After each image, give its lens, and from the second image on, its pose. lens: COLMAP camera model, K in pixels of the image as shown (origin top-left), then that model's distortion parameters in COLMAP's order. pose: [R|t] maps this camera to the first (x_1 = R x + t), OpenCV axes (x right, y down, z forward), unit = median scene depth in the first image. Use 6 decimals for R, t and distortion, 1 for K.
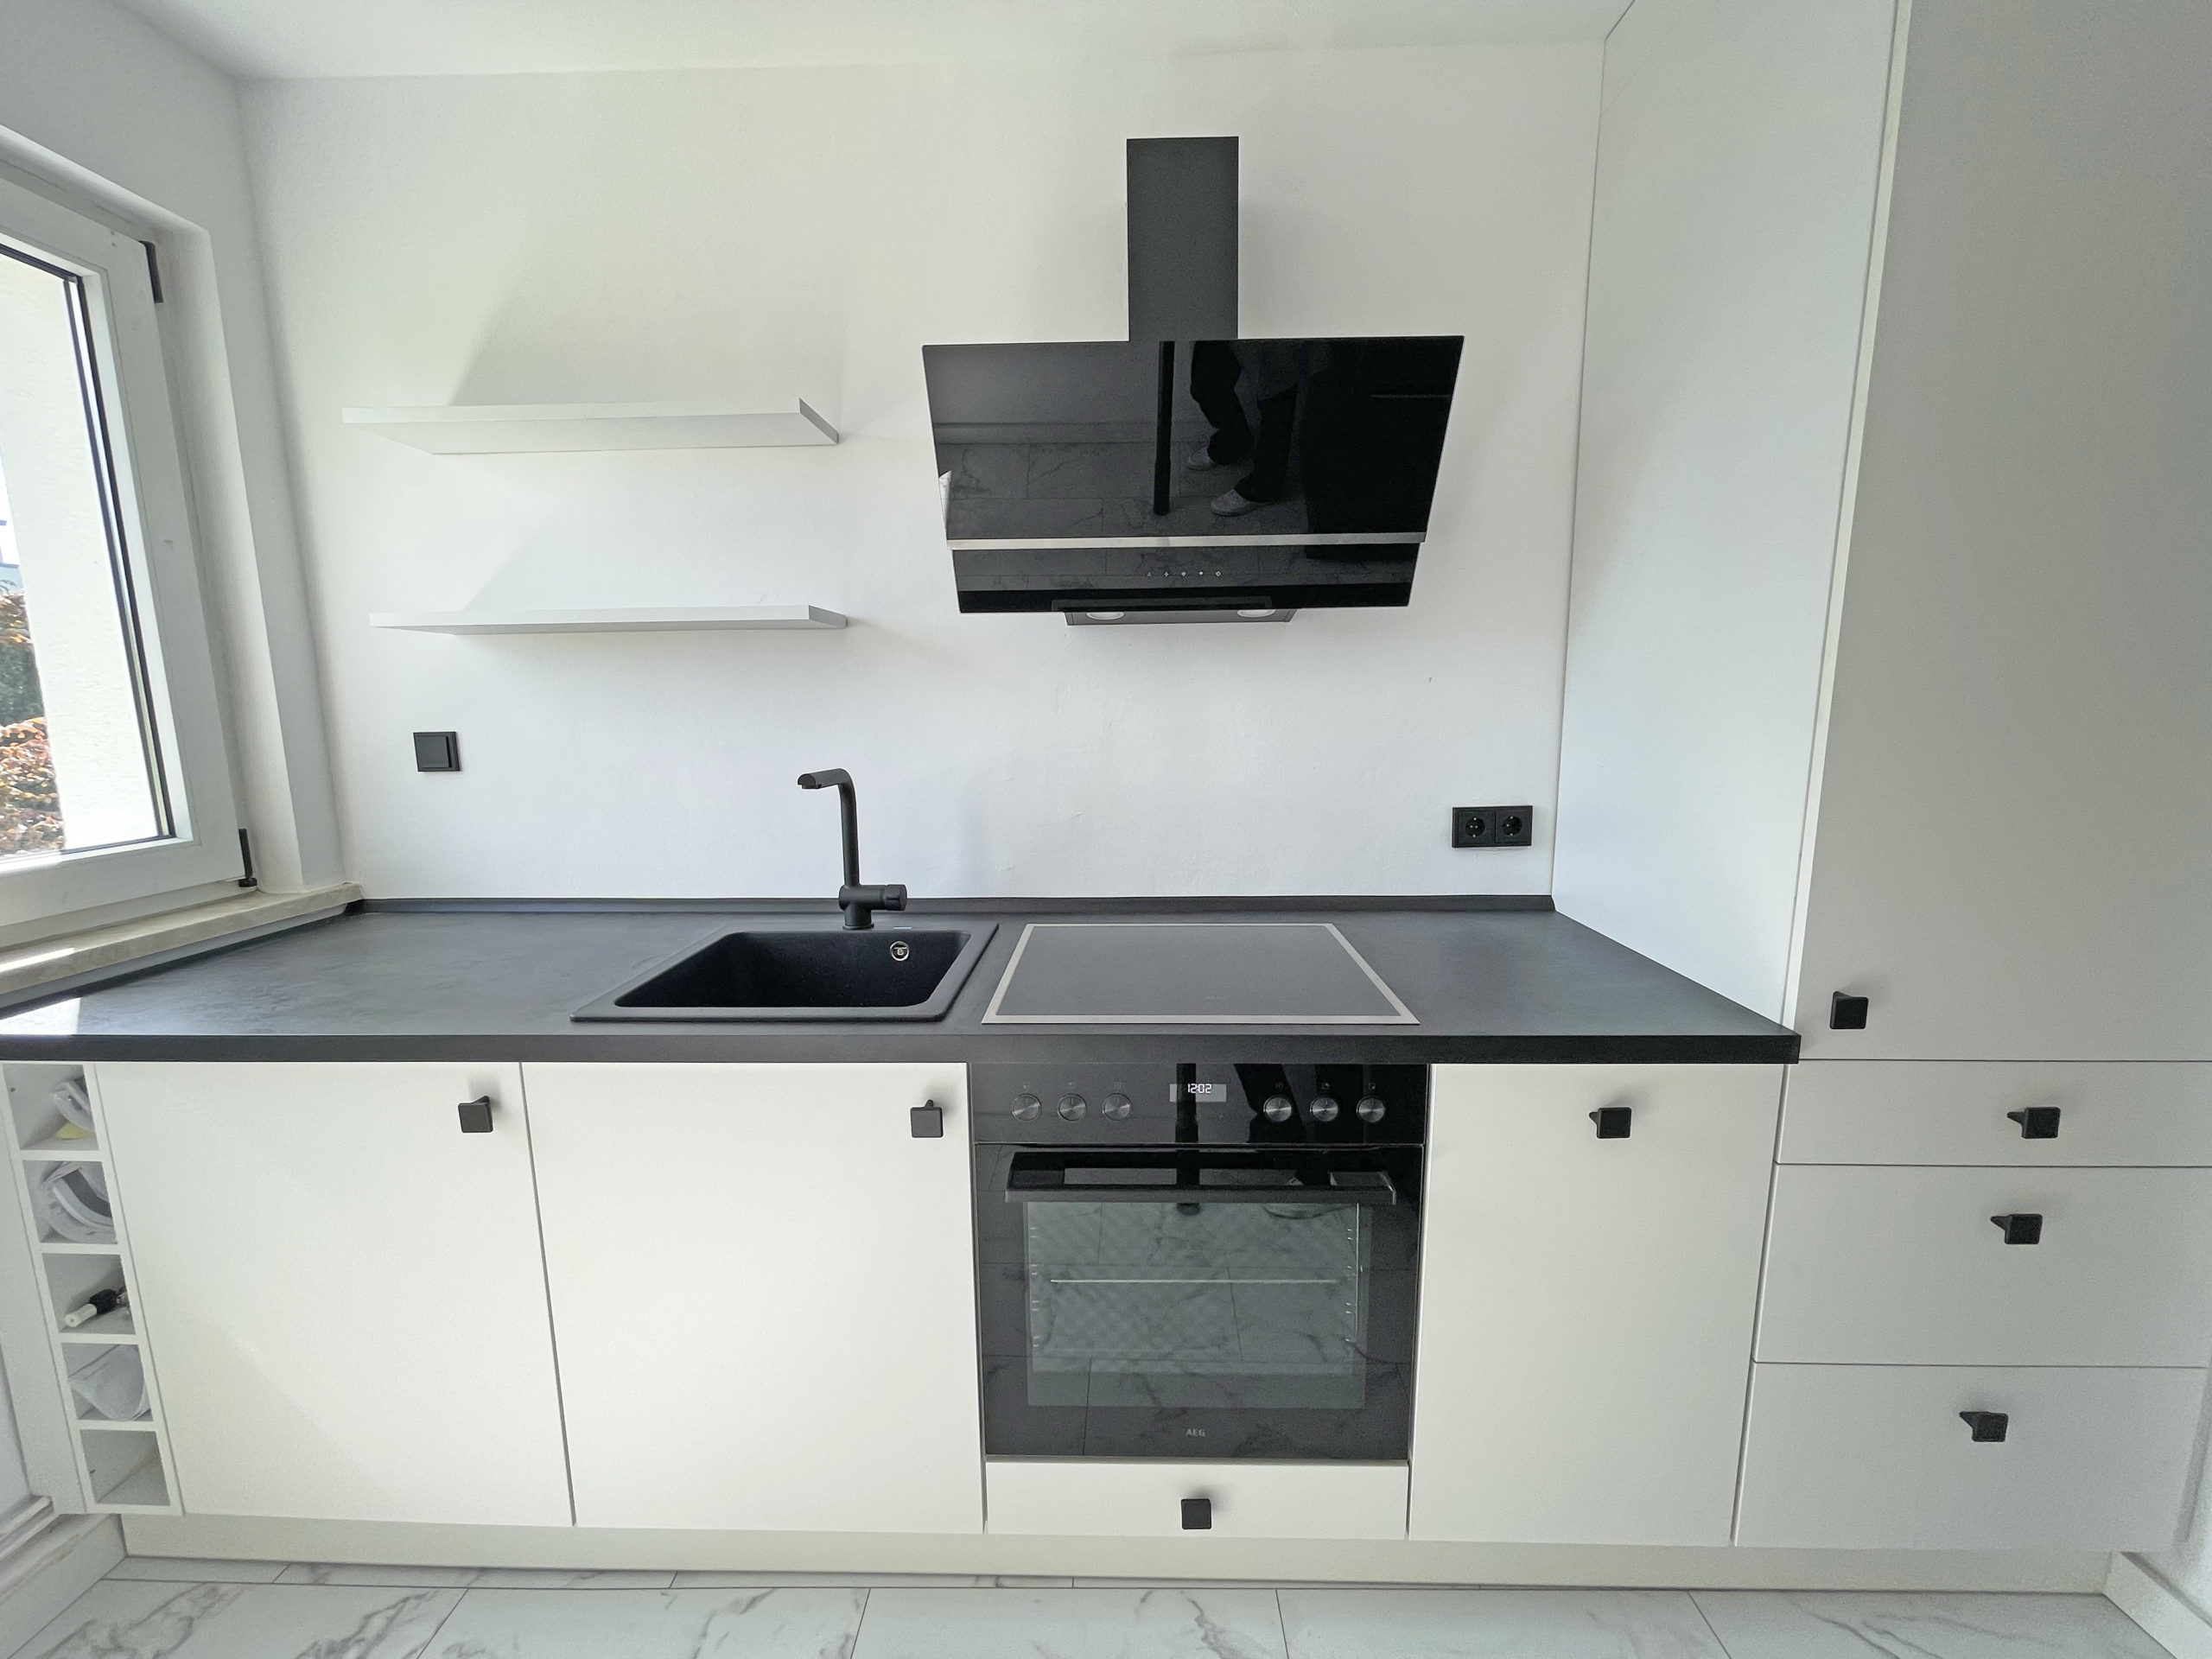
lens RADIAL K [[895.1, 0, 1109.4], [0, 895.1, 838.1], [0, 0, 1]] dist [0.002535, -0.001243]
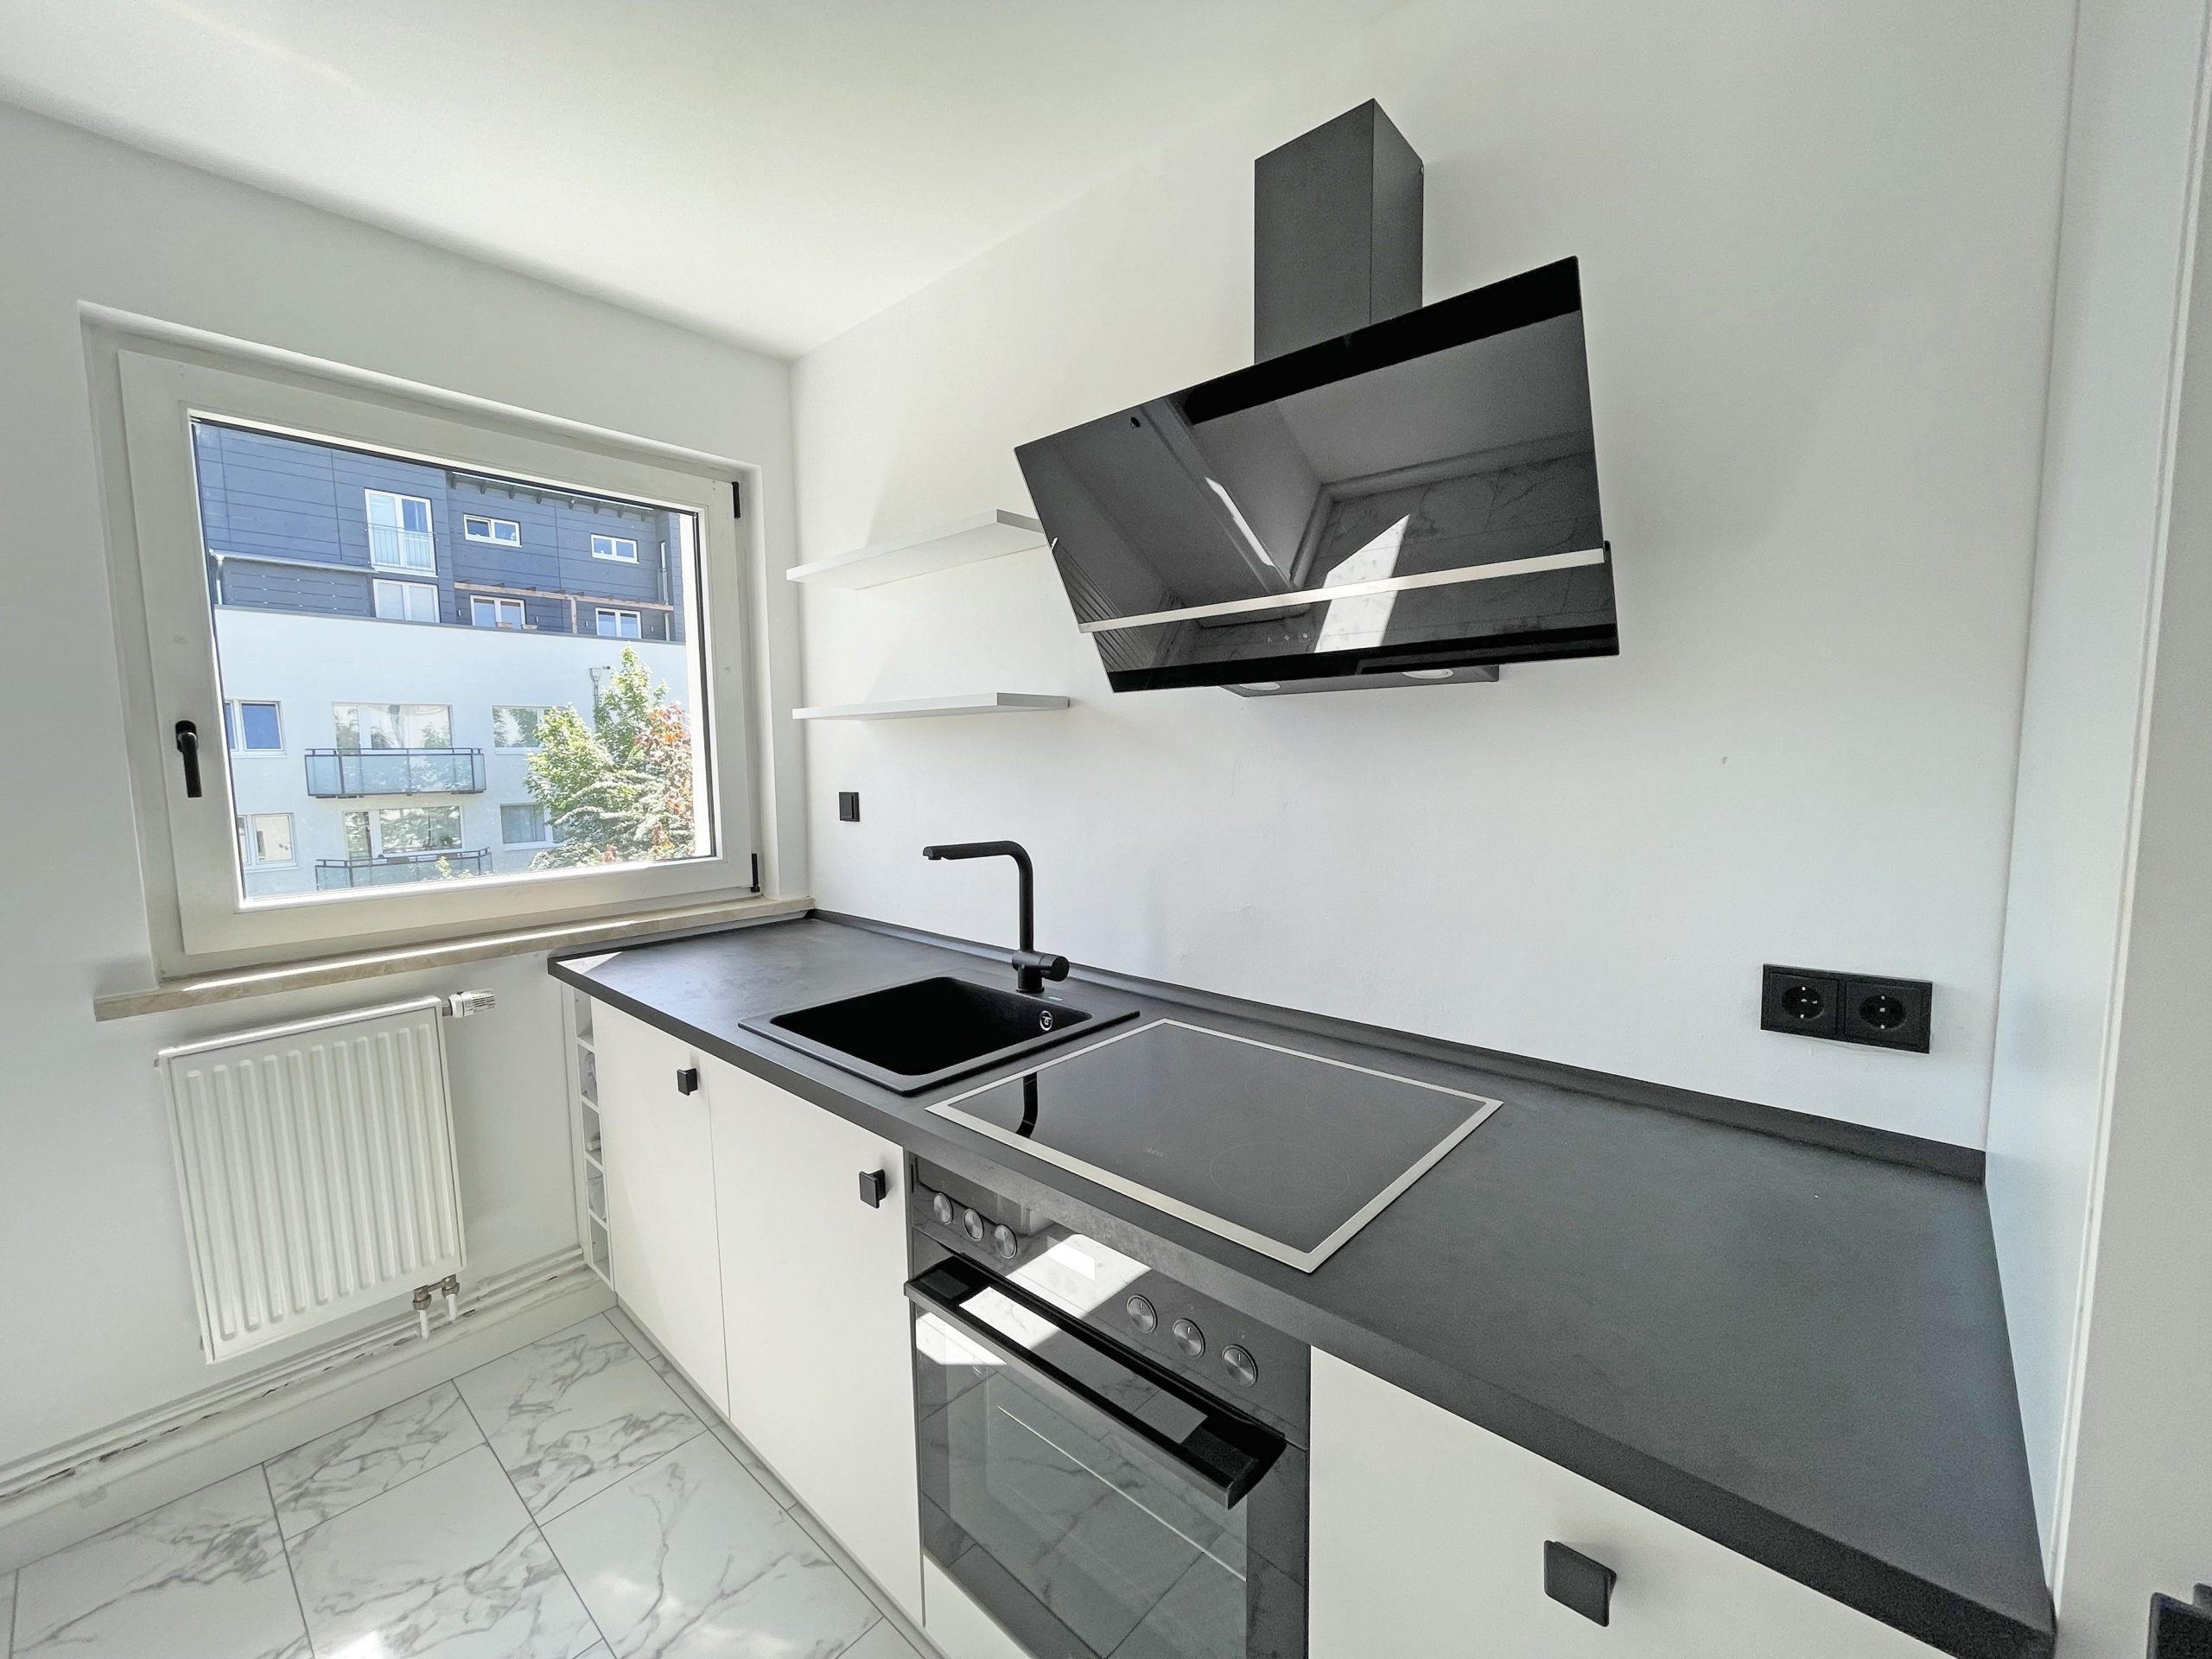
lens RADIAL K [[895.1, 0, 1103.3], [0, 895.1, 837.4], [0, 0, 1]] dist [0.002535, -0.001243]
pose [[0.758308, 0.063753, -0.648771, 0.464474], [-0.095641, 0.995318, -0.013983, -0.074657], [0.644842, 0.072652, 0.760855, 0.244106]]
